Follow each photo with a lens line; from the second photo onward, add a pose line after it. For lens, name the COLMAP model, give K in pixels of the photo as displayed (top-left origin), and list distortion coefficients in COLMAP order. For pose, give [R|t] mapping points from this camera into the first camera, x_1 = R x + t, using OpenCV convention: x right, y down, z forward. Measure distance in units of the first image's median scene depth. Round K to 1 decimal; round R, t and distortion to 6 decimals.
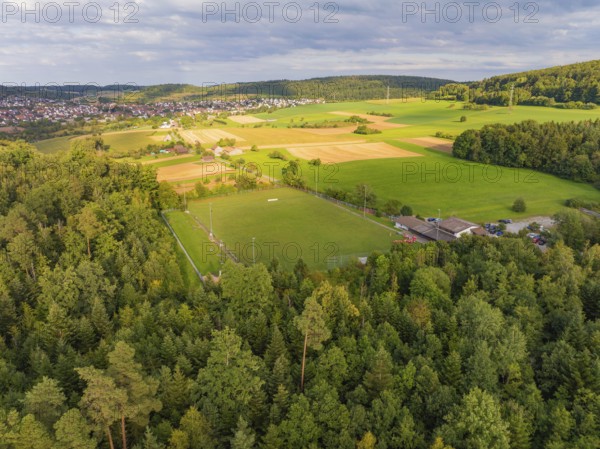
lens RADIAL K [[421.7, 0, 300.0], [0, 421.7, 224.5], [0, 0, 1]] dist [-0.044789, 0.011325]
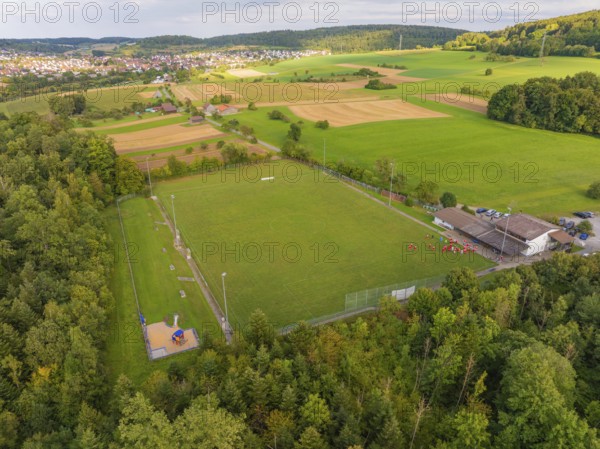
lens RADIAL K [[421.7, 0, 300.0], [0, 421.7, 224.5], [0, 0, 1]] dist [-0.044789, 0.011325]
pose [[0.999947, 0.000410, -0.010326, 0.000982], [0.000639, 0.994848, 0.101376, -0.023158], [0.010314, -0.101378, 0.994795, 0.098396]]
